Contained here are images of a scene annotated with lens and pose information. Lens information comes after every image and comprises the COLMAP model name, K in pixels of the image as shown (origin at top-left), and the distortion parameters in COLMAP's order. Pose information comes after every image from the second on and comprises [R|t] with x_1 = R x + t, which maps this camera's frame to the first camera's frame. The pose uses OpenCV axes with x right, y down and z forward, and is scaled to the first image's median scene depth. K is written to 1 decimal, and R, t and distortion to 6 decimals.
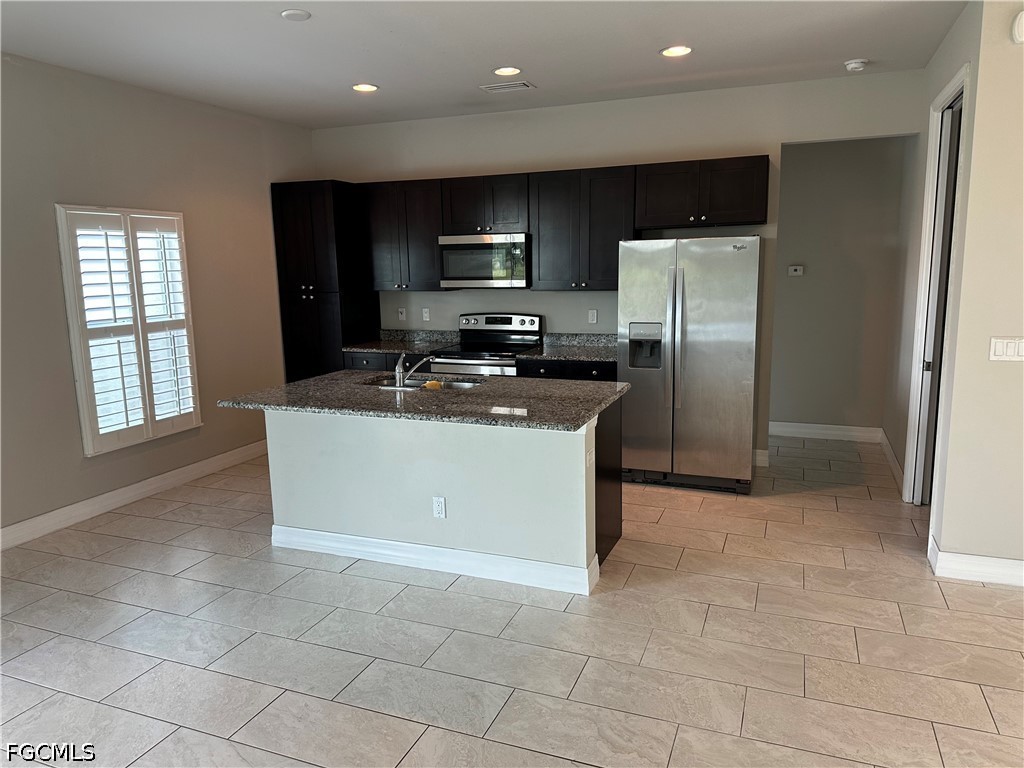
lens RADIAL K [[716.5, 0, 510.5], [0, 716.5, 382.5], [0, 0, 1]] dist [0.043302, -0.053798]
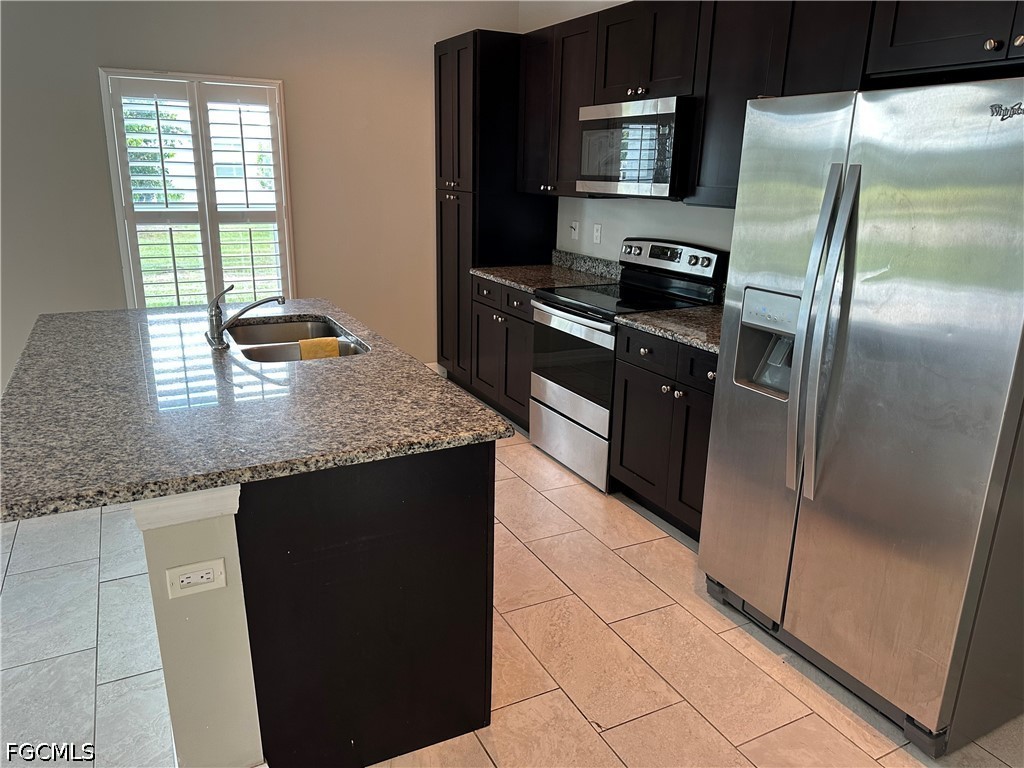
lens RADIAL K [[716.5, 0, 505.3], [0, 716.5, 380.4], [0, 0, 1]] dist [0.043302, -0.053798]
pose [[0.752358, 0.216483, -0.622167, 0.321467], [-0.143136, 0.975618, 0.166379, -0.072146], [0.643016, -0.036123, 0.765000, 0.505711]]
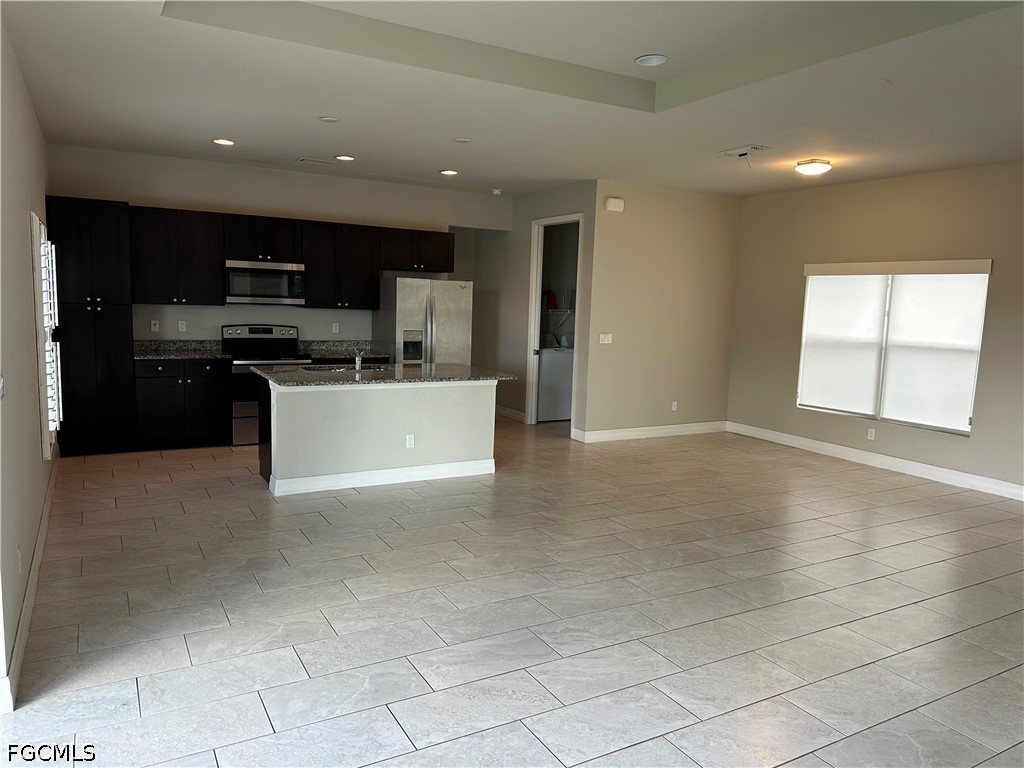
lens RADIAL K [[716.5, 0, 514.9], [0, 716.5, 384.5], [0, 0, 1]] dist [0.043302, -0.053798]
pose [[0.622052, -0.057953, 0.780829, -0.820346], [0.081863, 0.996605, 0.008751, 0.035620], [-0.778685, 0.058478, 0.624684, -0.134001]]
